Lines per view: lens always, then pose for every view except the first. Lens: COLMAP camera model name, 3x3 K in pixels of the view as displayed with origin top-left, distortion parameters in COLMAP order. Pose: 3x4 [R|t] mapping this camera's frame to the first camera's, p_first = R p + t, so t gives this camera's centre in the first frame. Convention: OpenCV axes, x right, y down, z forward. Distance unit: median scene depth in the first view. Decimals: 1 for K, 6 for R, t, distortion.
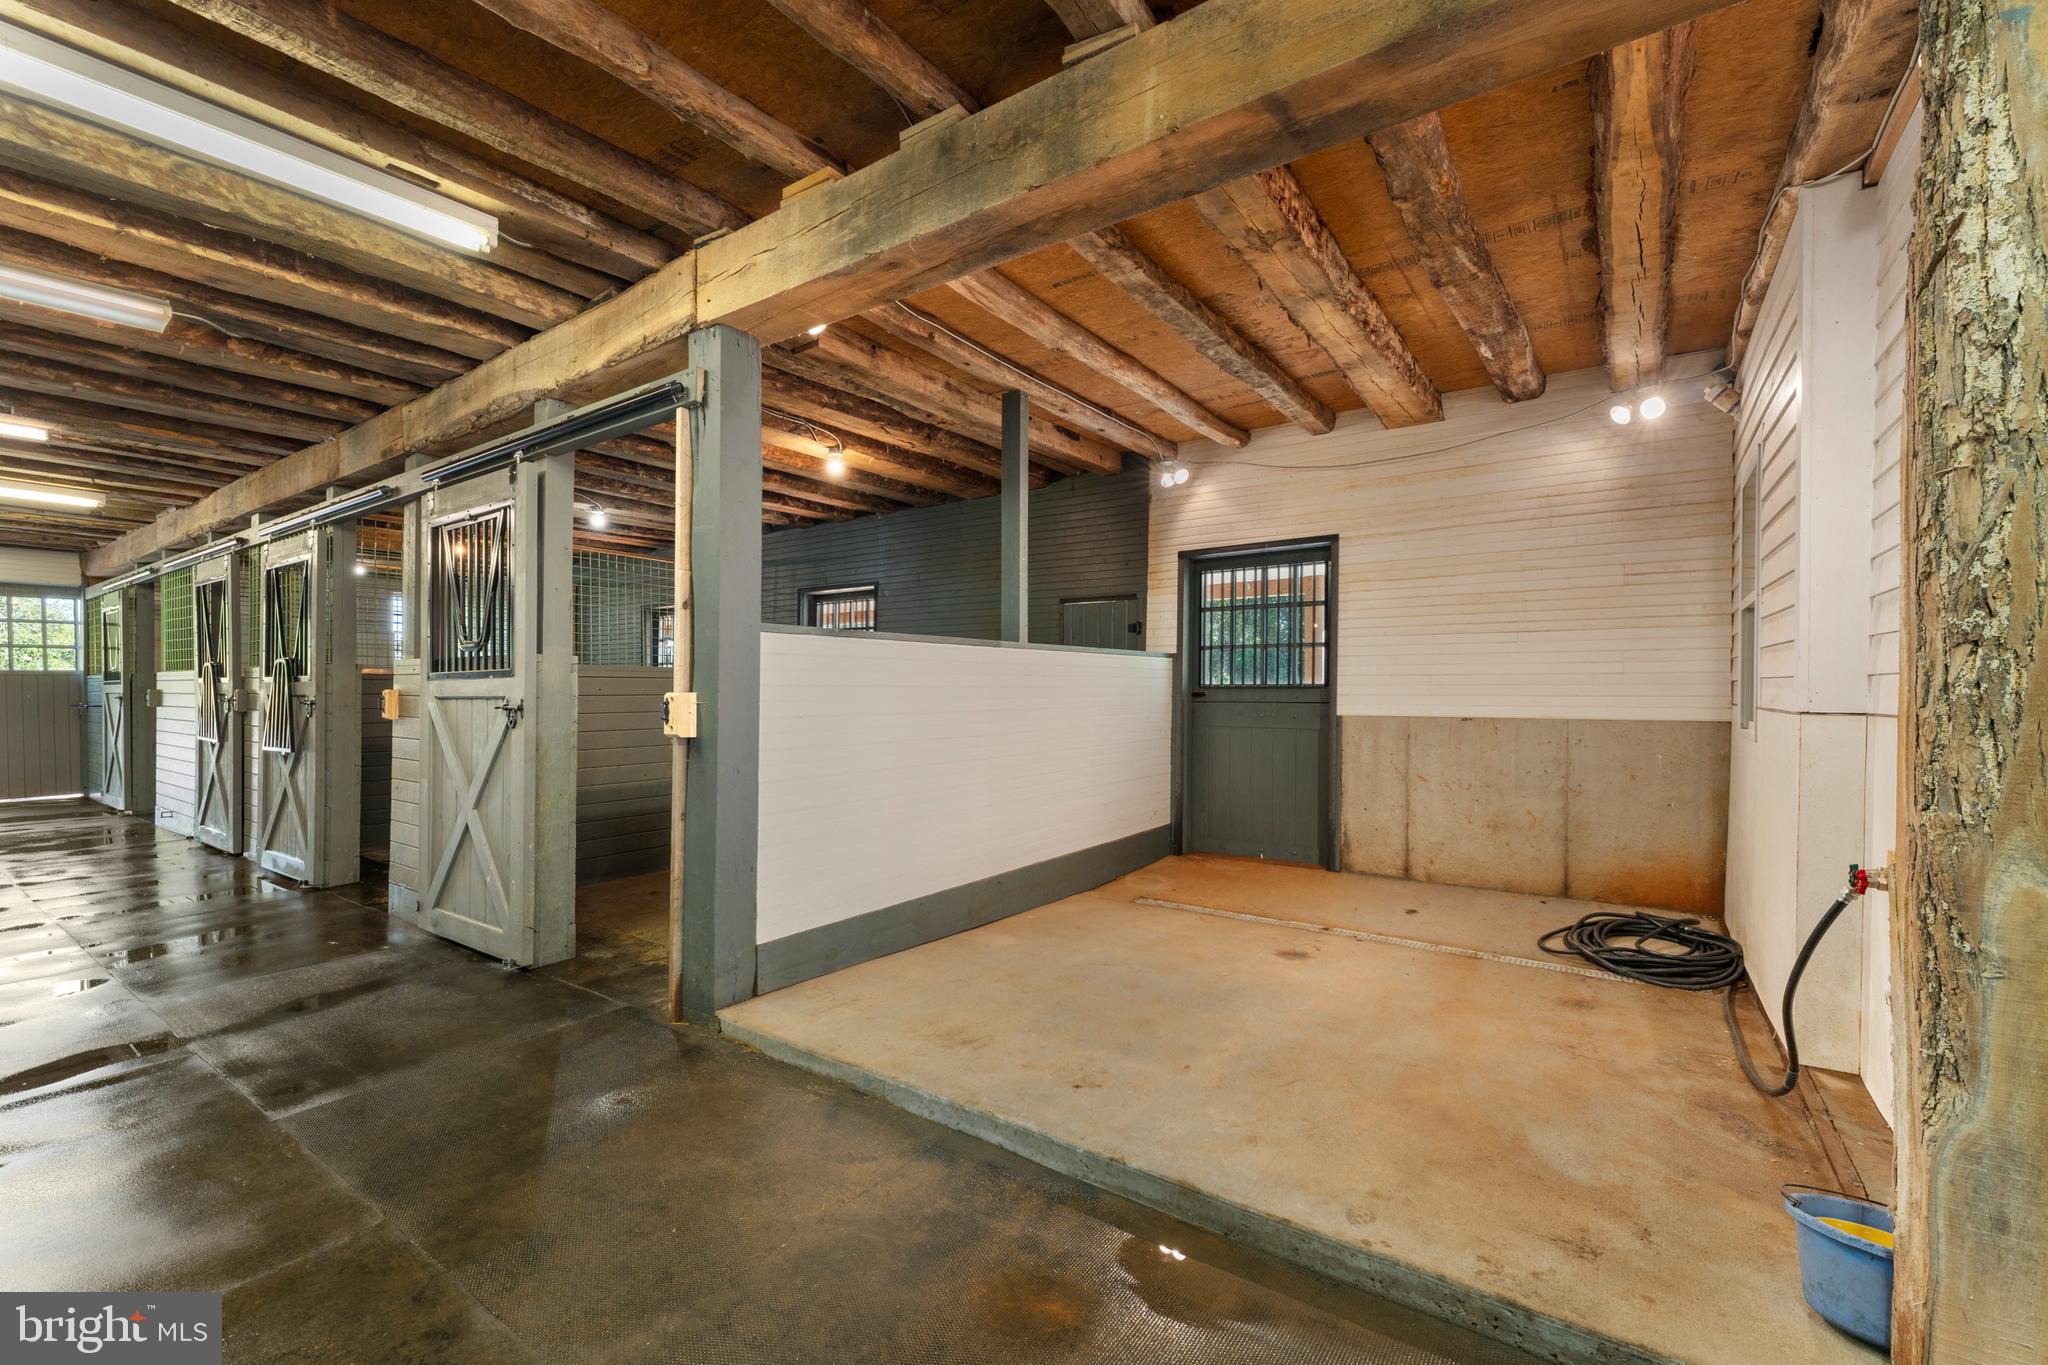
lens RADIAL K [[868.9, 0, 1010.1], [0, 868.9, 693.2], [0, 0, 1]] dist [-0.003447, 0.000978]
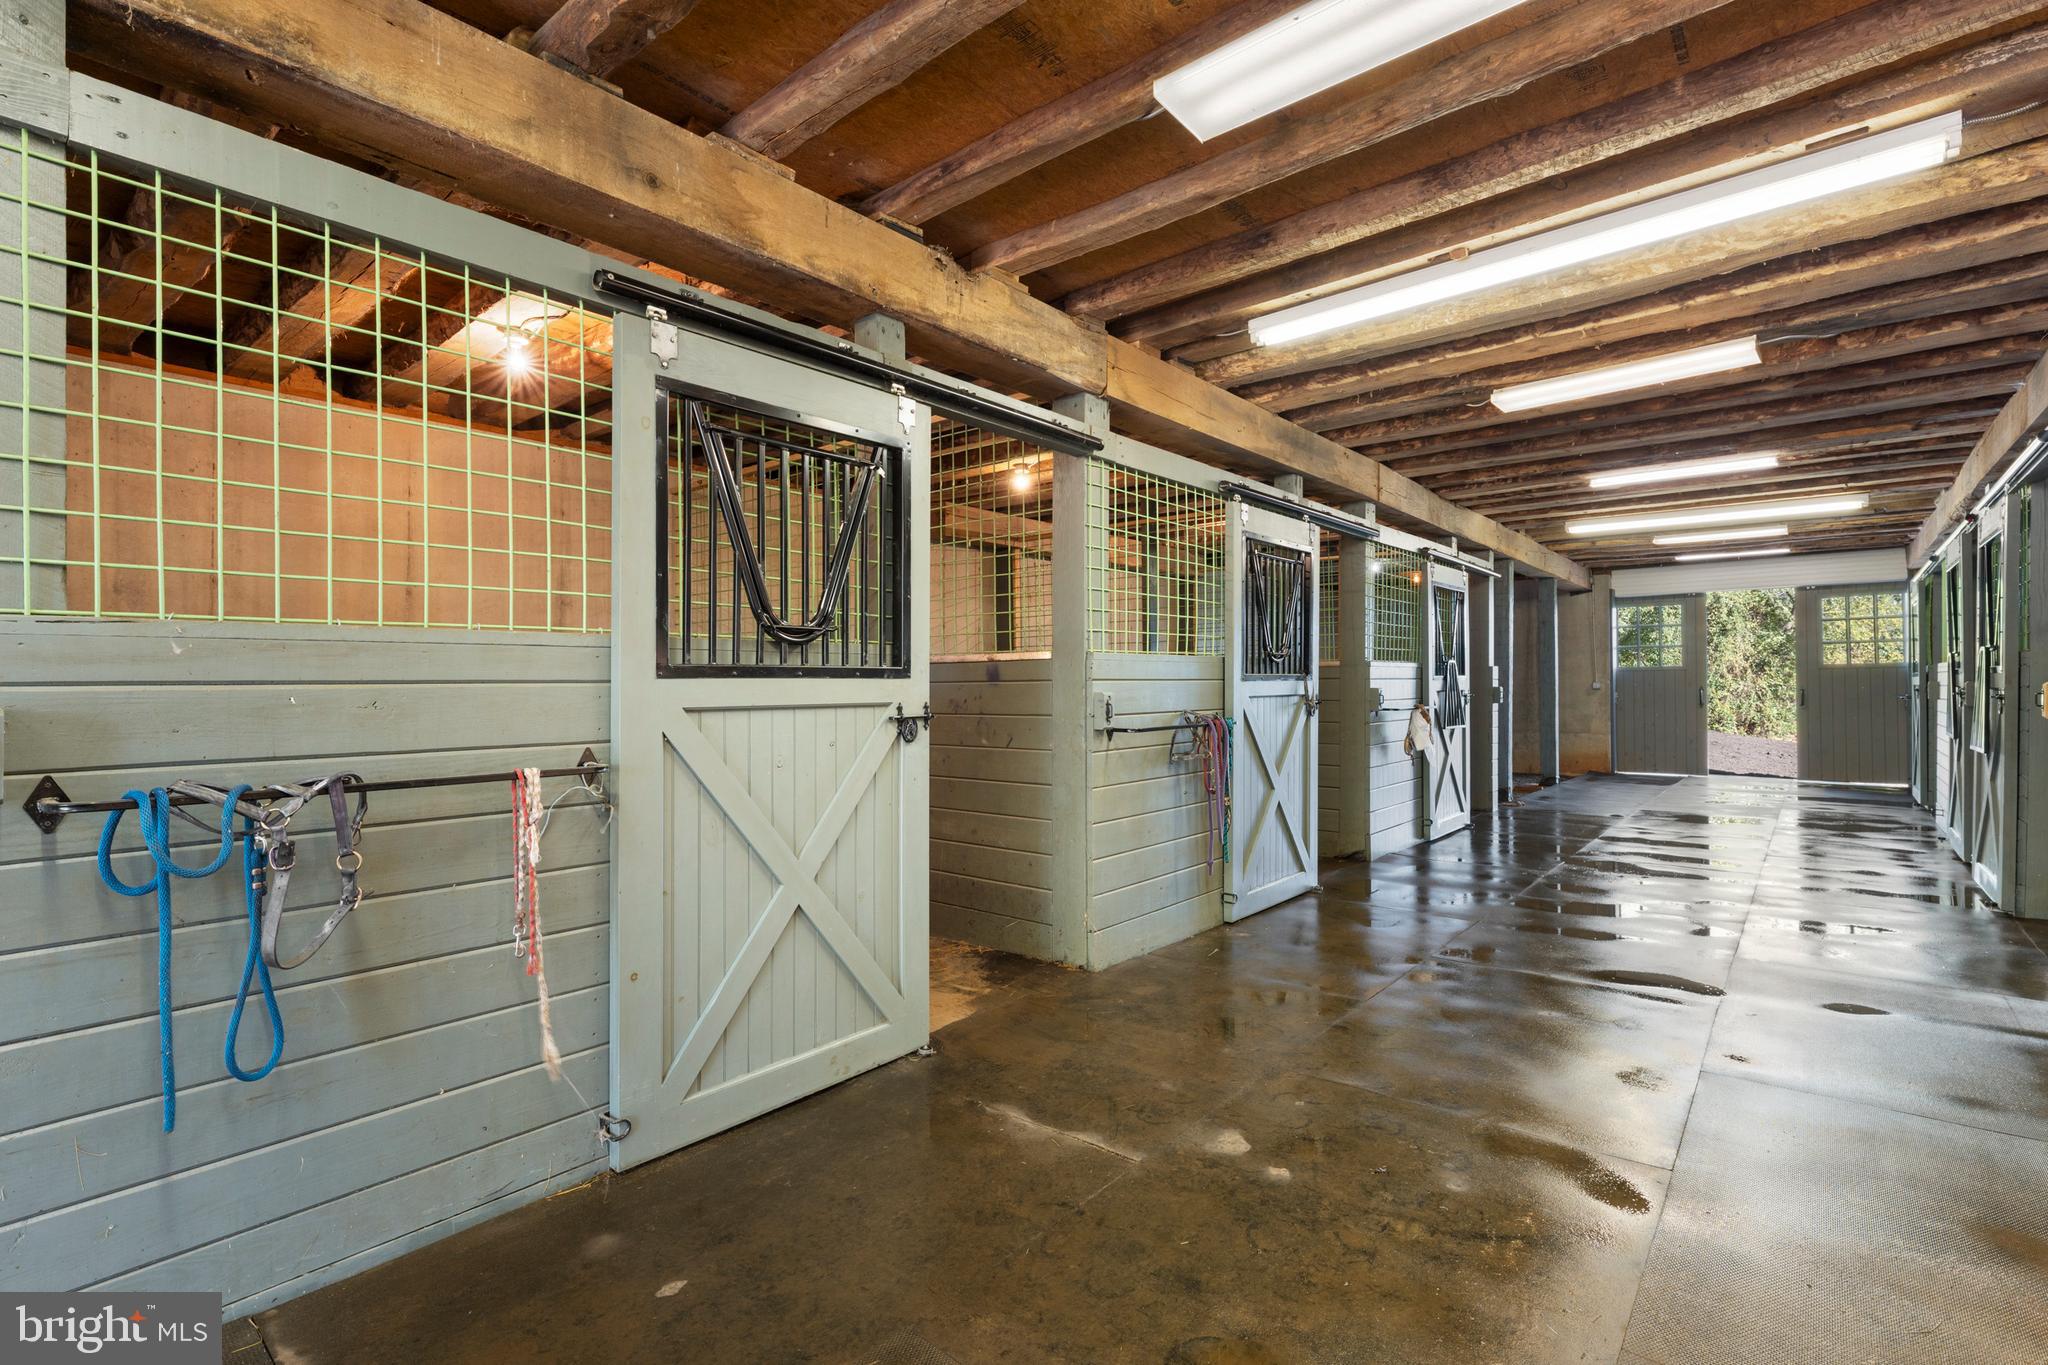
lens RADIAL K [[942.7, 0, 1014.2], [0, 942.7, 685.1], [0, 0, 1]] dist [0.003412, 0.000414]
pose [[-0.093051, -0.000832, -0.995661, 0.320526], [0.001247, 0.999999, -0.000952, -0.001703], [0.995661, -0.001331, -0.093050, 0.156361]]
